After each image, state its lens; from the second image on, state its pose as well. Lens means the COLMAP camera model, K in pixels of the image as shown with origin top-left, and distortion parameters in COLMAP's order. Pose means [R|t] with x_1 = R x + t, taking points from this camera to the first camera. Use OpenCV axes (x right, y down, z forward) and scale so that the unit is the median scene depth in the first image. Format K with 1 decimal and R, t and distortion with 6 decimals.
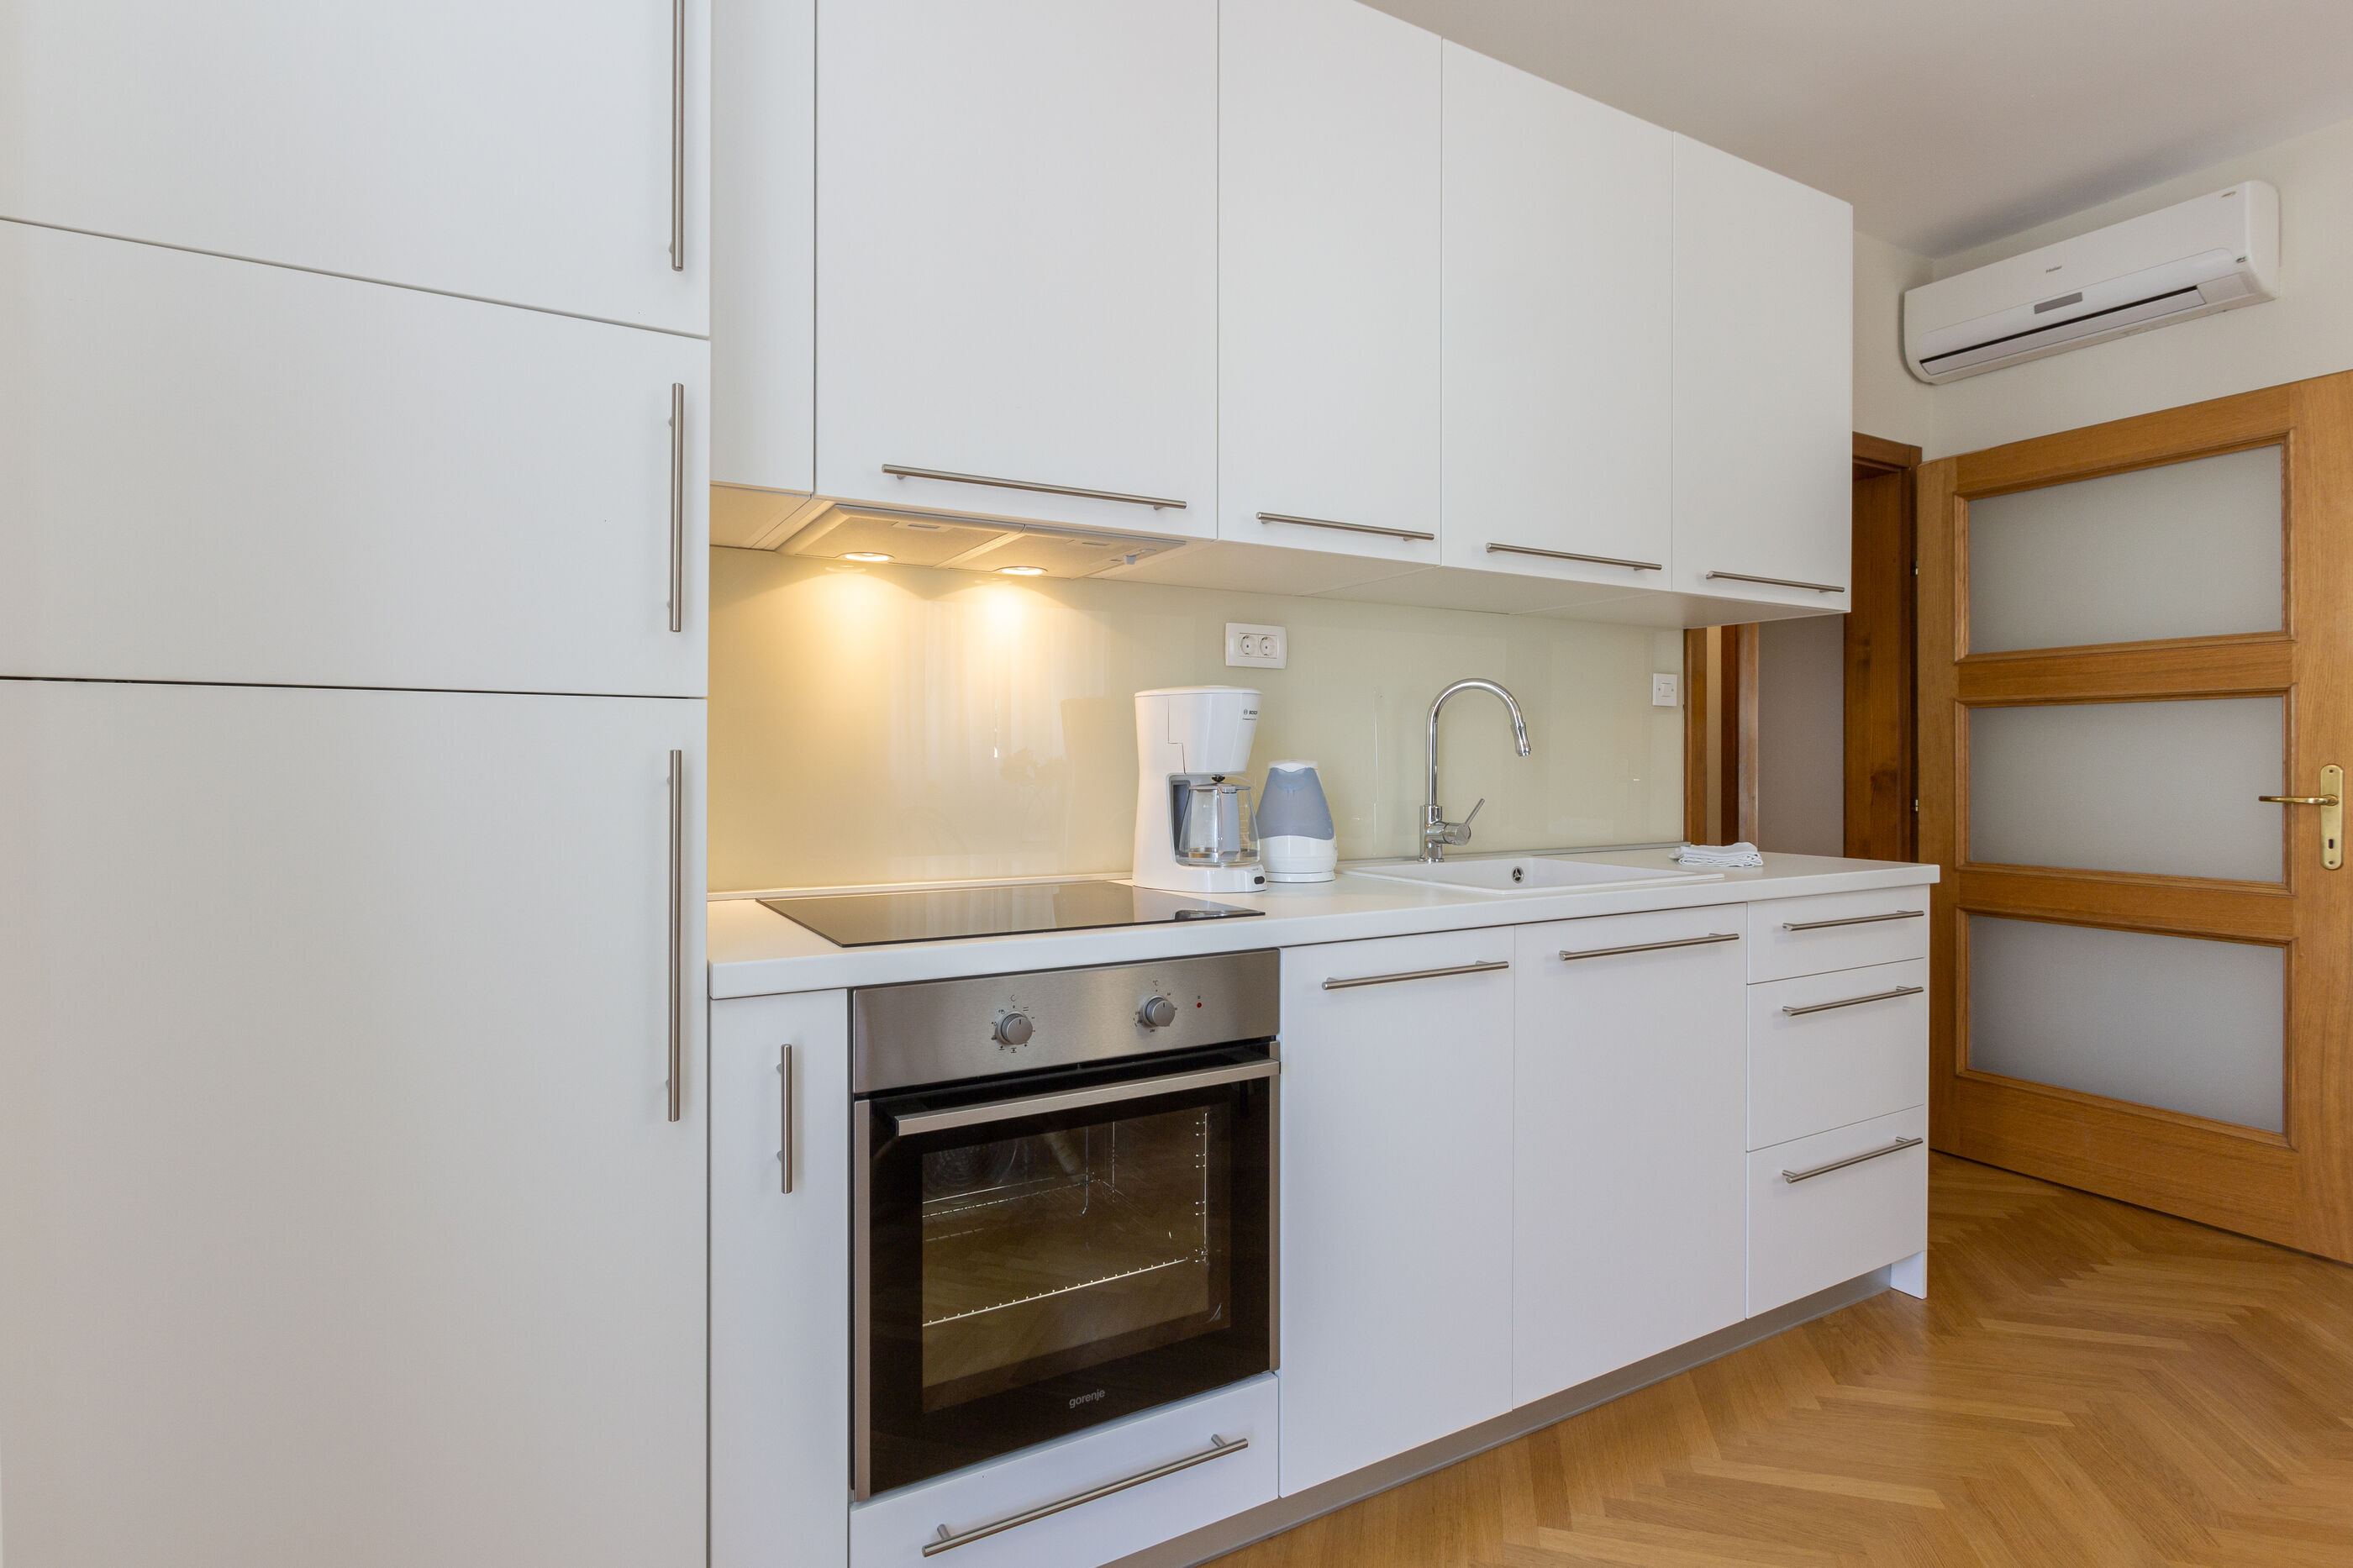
lens RADIAL K [[1180.5, 0, 1176.5], [0, 1180.5, 784.0], [0, 0, 1]] dist [-0.001444, -0.000509]
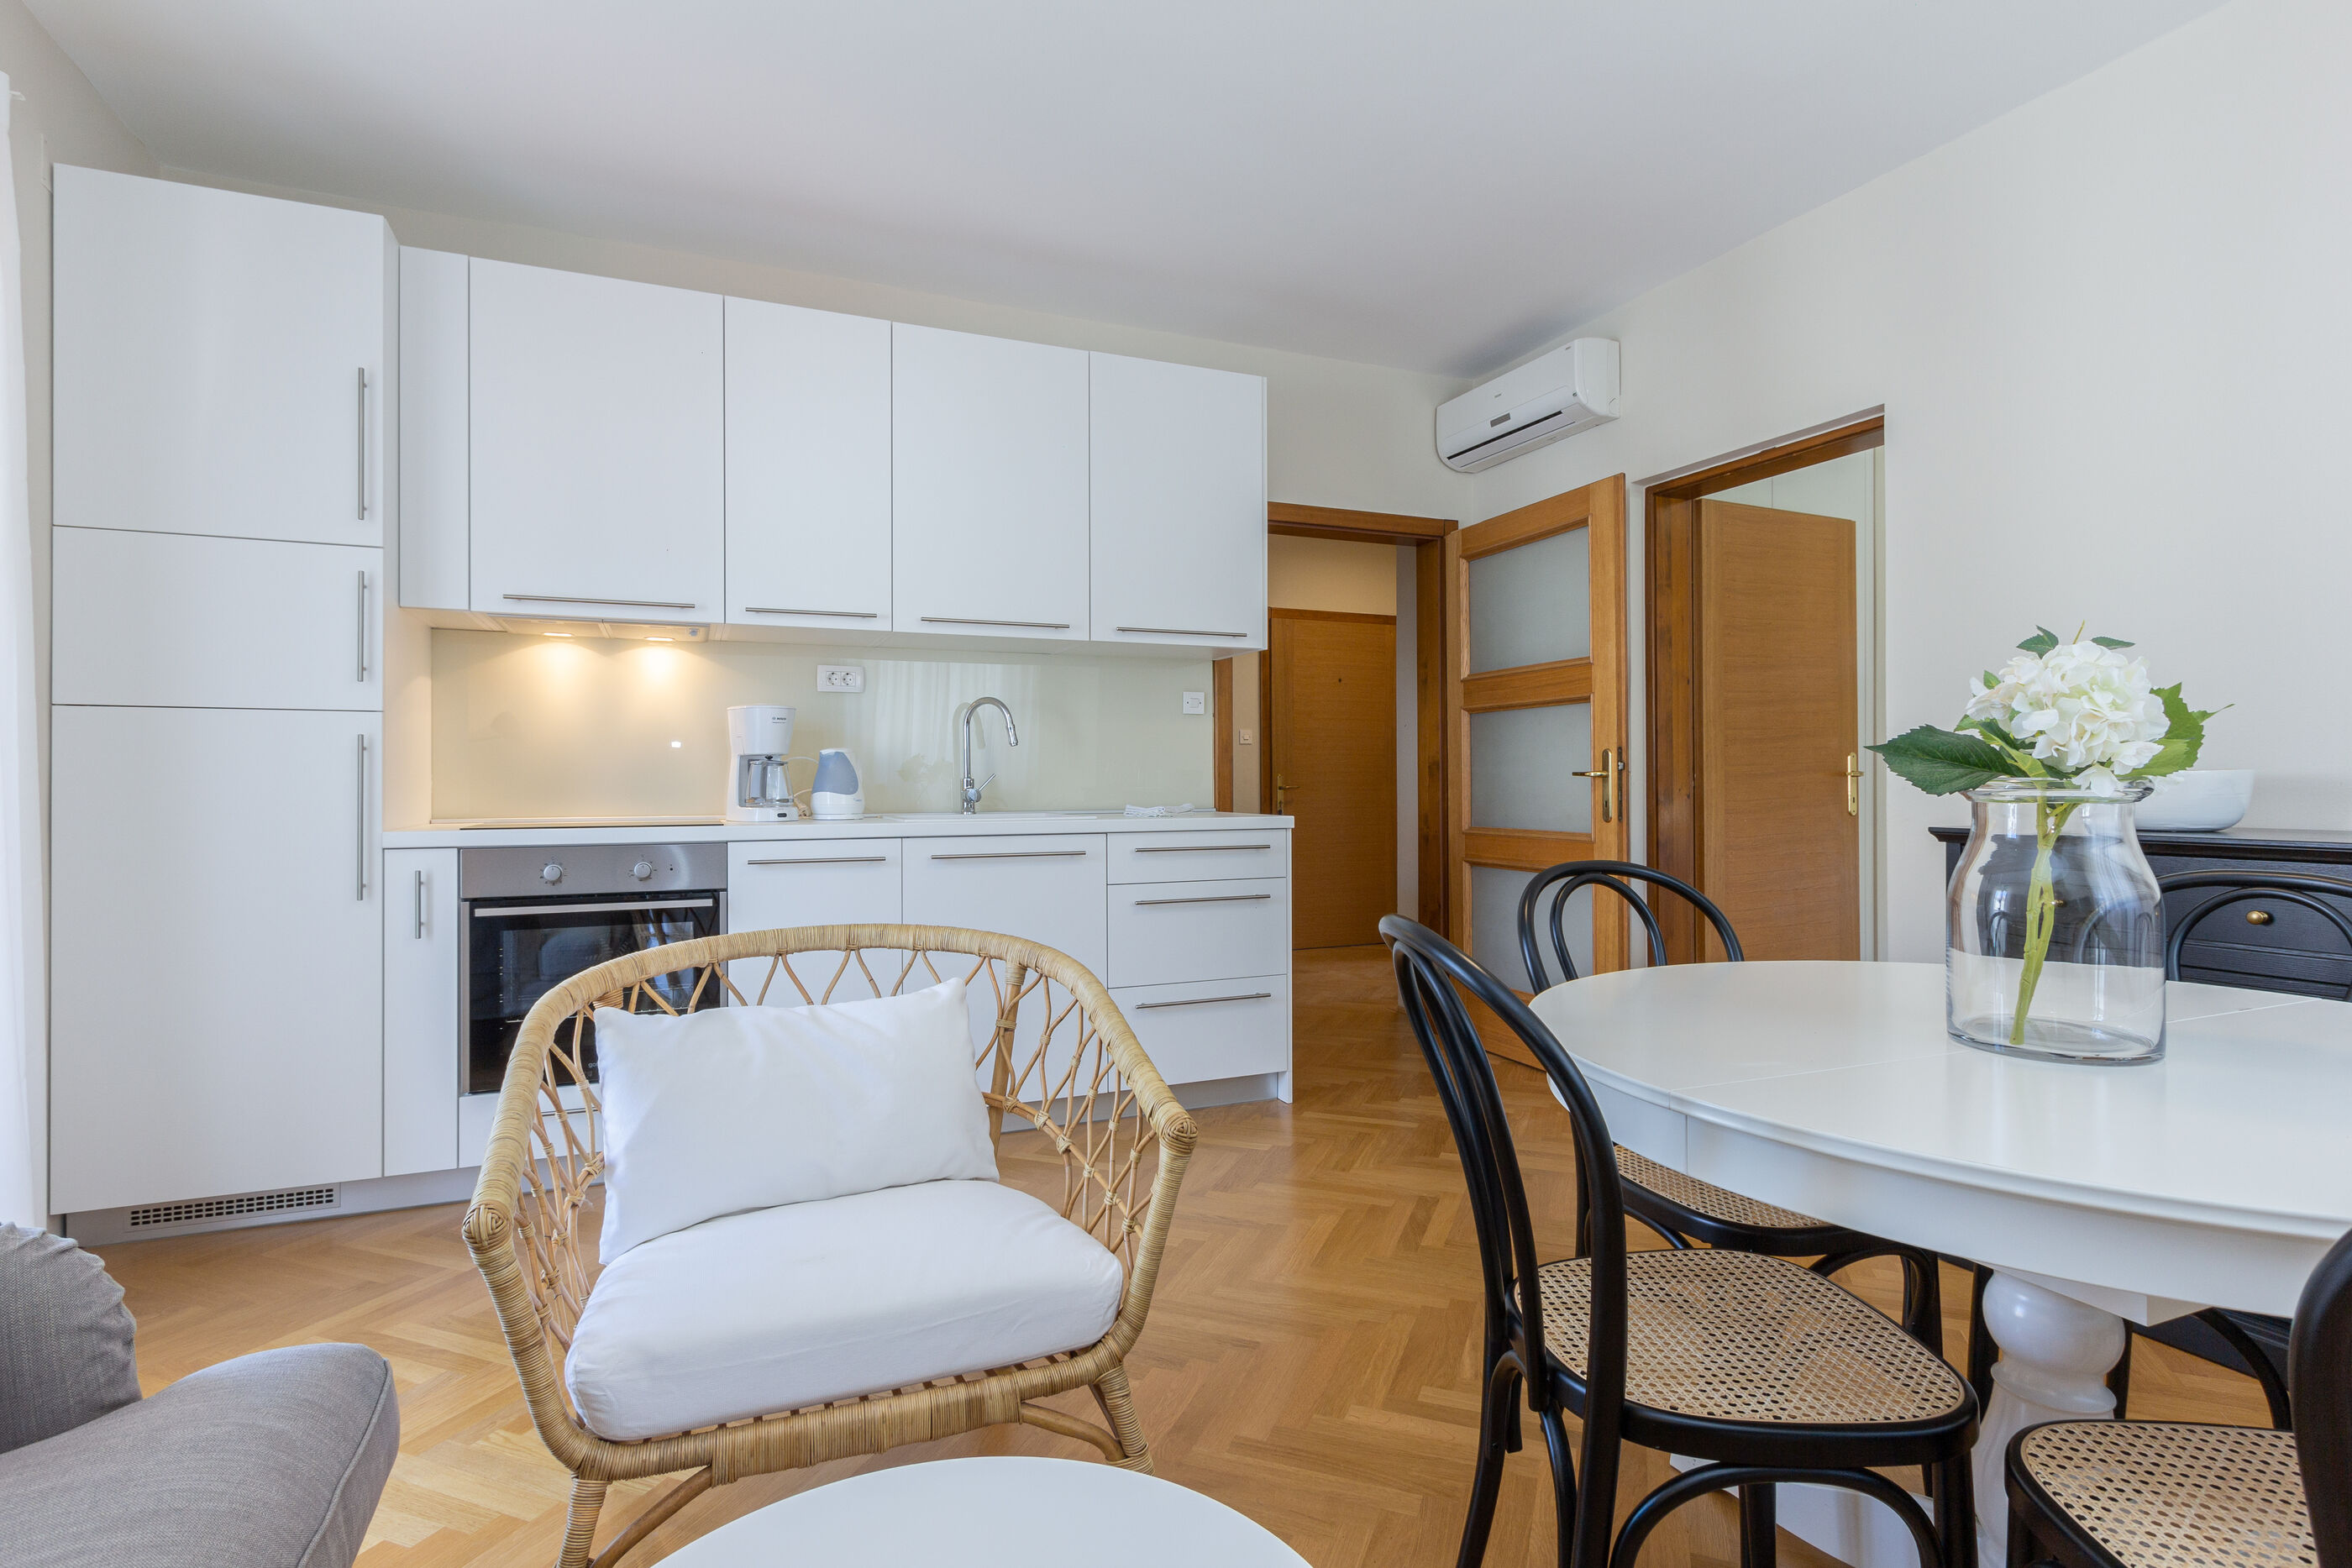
lens RADIAL K [[1162.5, 0, 1176.0], [0, 1162.5, 784.0], [0, 0, 1]] dist [0.051052, 0.000089]
pose [[0.992904, -0.002788, -0.118884, 0.727425], [0.001197, 0.999909, -0.013450, 0.051245], [0.118911, 0.013212, 0.992817, -0.556058]]
